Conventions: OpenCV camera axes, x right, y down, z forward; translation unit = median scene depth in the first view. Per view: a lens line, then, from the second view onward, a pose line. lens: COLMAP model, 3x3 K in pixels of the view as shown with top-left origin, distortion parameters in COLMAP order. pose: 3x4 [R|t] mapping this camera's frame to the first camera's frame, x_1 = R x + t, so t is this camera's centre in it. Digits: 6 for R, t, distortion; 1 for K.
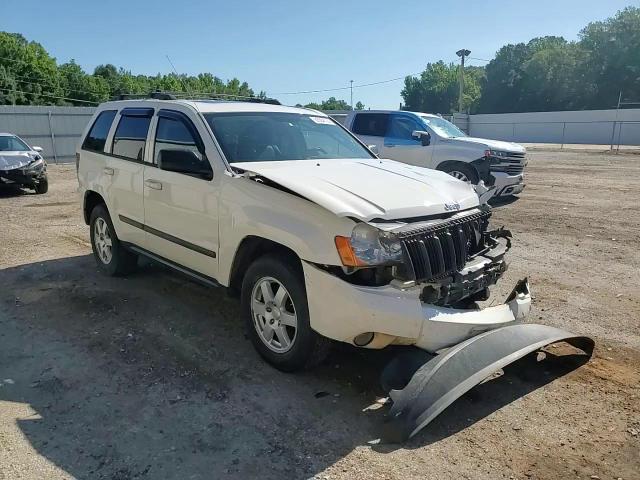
lens RADIAL K [[488.6, 0, 317.8], [0, 488.6, 241.1], [0, 0, 1]] dist [0.013199, -0.015176]
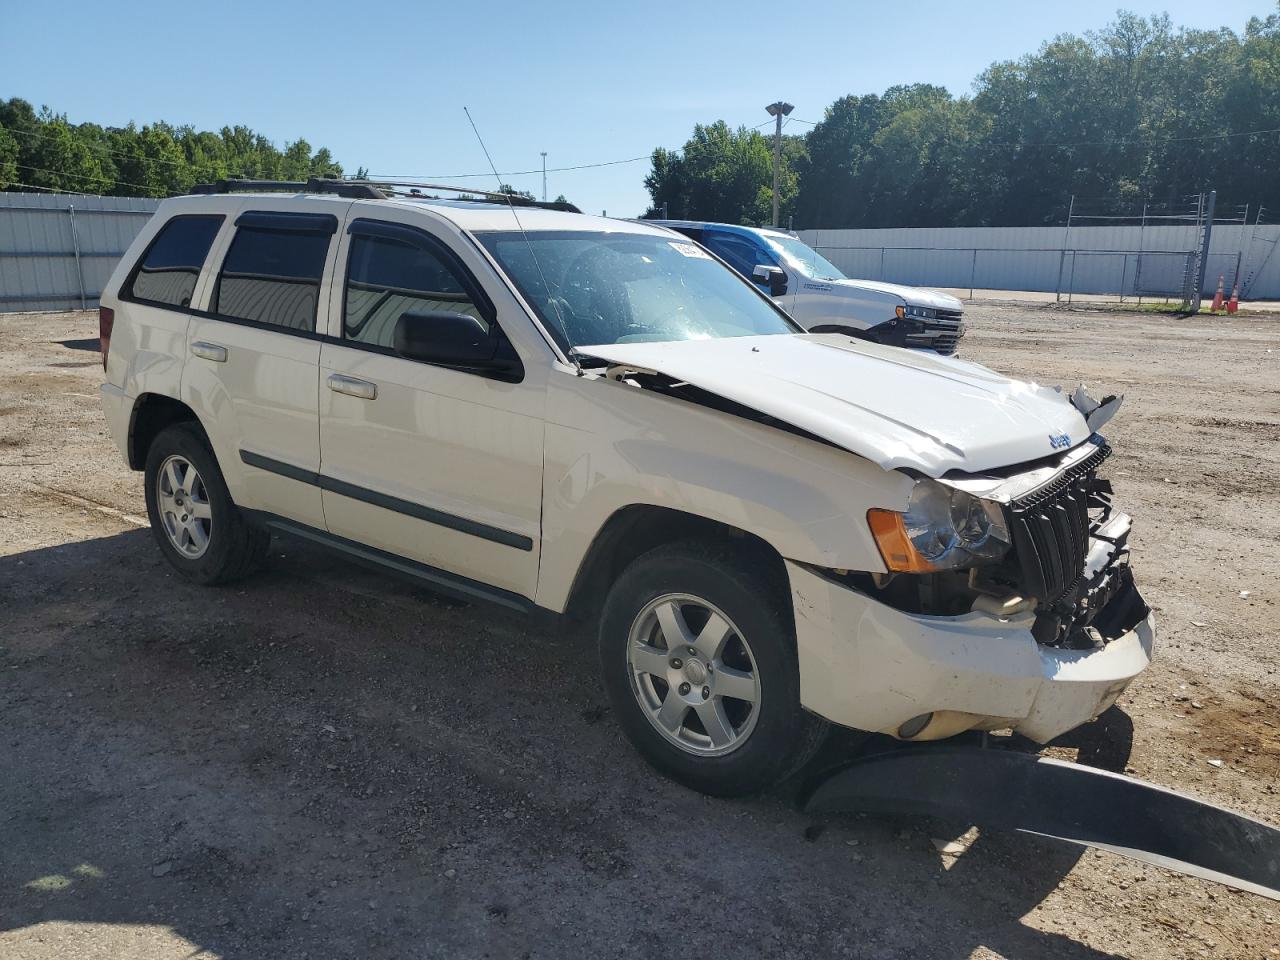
lens RADIAL K [[977.3, 0, 639.9], [0, 977.3, 480.2], [0, 0, 1]] dist [0.013199, -0.015176]
pose [[0.987182, -0.015383, 0.158854, -0.252515], [0.014611, 0.999875, 0.006028, -0.036146], [-0.158927, -0.003630, 0.987284, 0.080684]]
